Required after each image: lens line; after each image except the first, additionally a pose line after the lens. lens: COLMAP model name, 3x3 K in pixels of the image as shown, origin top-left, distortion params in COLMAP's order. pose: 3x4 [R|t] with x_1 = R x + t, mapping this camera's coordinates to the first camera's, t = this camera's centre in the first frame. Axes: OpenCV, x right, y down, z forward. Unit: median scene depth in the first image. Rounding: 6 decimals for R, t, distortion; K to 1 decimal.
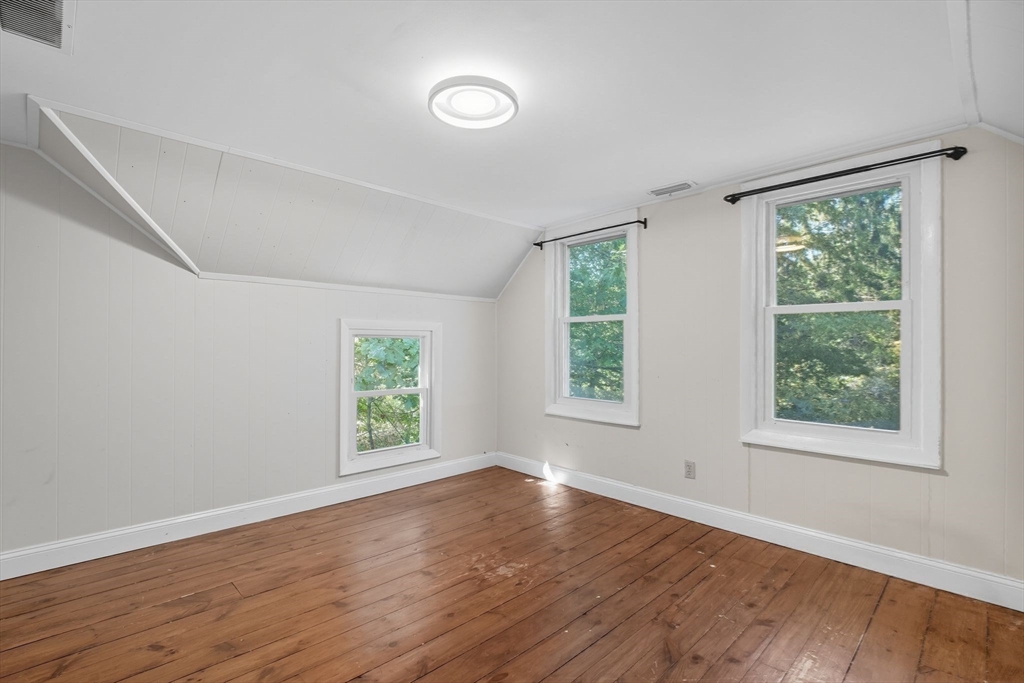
lens RADIAL K [[478.9, 0, 503.3], [0, 478.9, 339.9], [0, 0, 1]] dist [-0.000149, -0.005040]
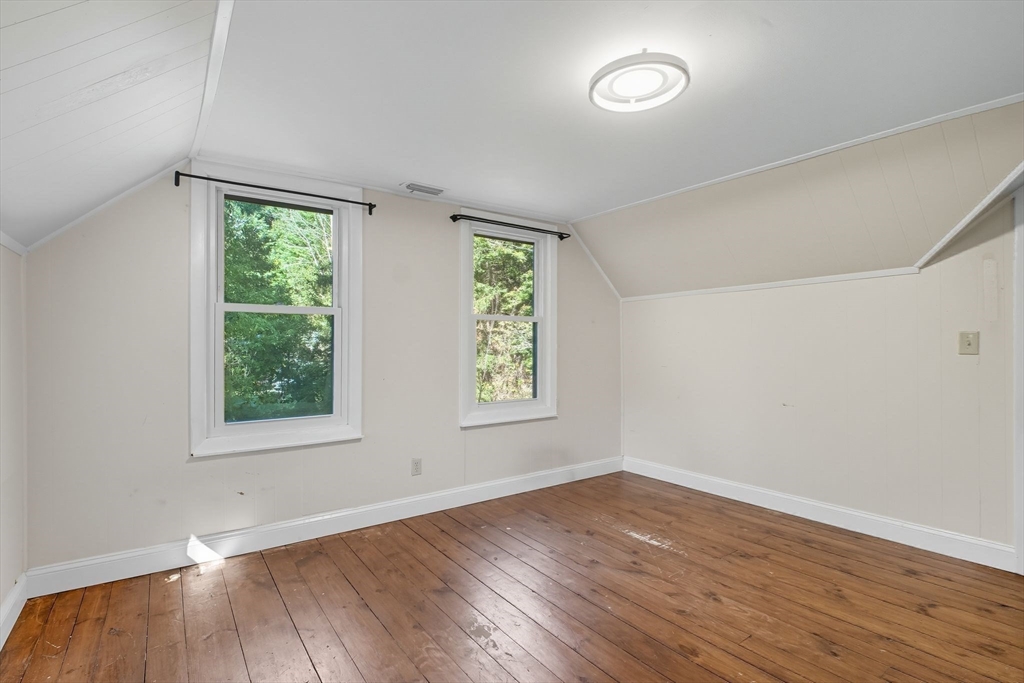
lens RADIAL K [[483.7, 0, 511.0], [0, 483.7, 345.0], [0, 0, 1]] dist [0.002668, -0.008236]
pose [[0.130264, -0.002874, 0.991475, -0.637293], [-0.007604, 0.999963, 0.003897, 0.005294], [-0.991450, -0.008047, 0.130237, 0.698337]]
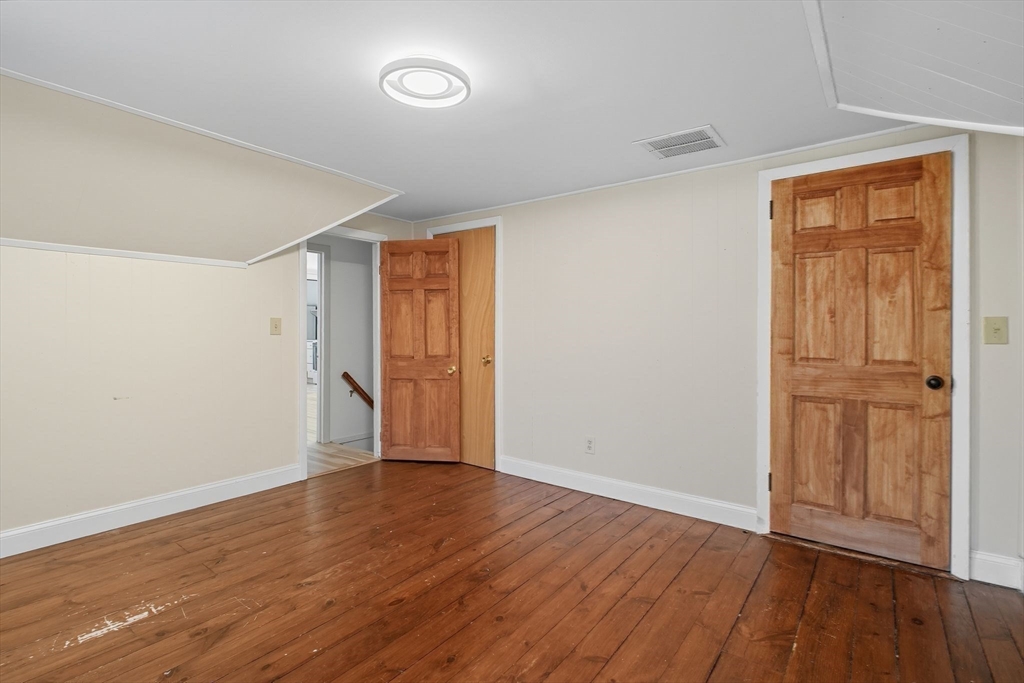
lens RADIAL K [[478.9, 0, 503.3], [0, 478.9, 339.9], [0, 0, 1]] dist [-0.000149, -0.005040]
pose [[-0.987697, -0.003923, -0.156333, -0.046595], [-0.004958, 0.999968, 0.006234, 0.018547], [0.156303, 0.006932, -0.987685, 1.236432]]
